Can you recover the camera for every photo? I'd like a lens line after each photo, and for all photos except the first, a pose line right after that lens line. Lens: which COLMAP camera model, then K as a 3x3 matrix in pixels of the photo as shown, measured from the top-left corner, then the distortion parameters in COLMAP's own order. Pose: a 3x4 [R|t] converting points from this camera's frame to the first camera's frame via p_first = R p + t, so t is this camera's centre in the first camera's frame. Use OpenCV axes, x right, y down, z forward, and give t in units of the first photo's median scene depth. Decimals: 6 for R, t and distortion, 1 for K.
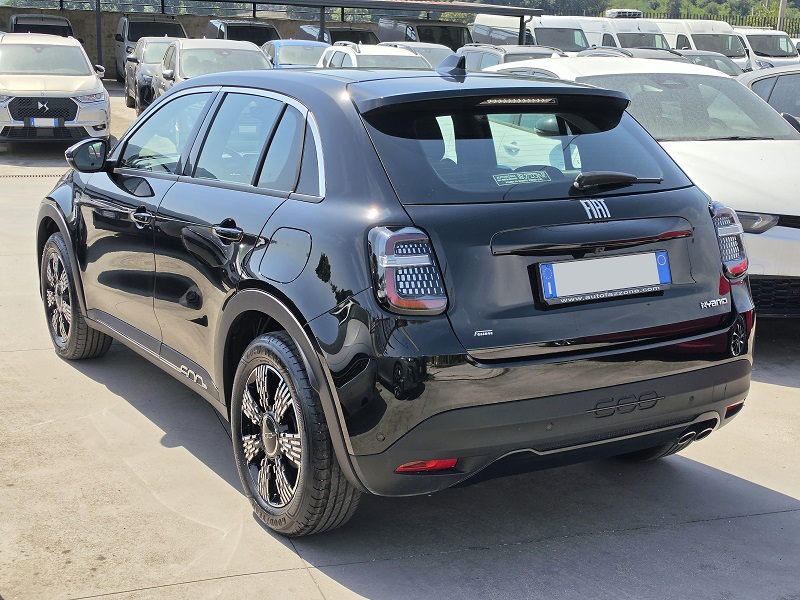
lens RADIAL K [[1088.9, 0, 400.0], [0, 1088.9, 300.0], [0, 0, 1]] dist [0.257869, -0.044954]
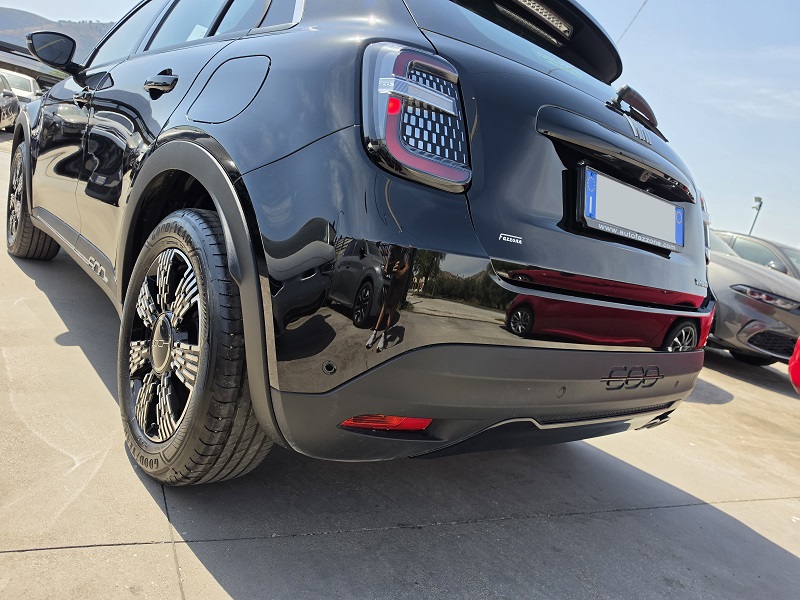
lens RADIAL K [[552.8, 0, 397.3], [0, 552.8, 303.9], [0, 0, 1]] dist [0.078544, -0.081491]
pose [[0.966722, 0.181928, 0.179863, -0.039451], [-0.178385, 0.983309, -0.035817, 0.085831], [-0.183377, 0.002541, 0.983039, 0.626771]]
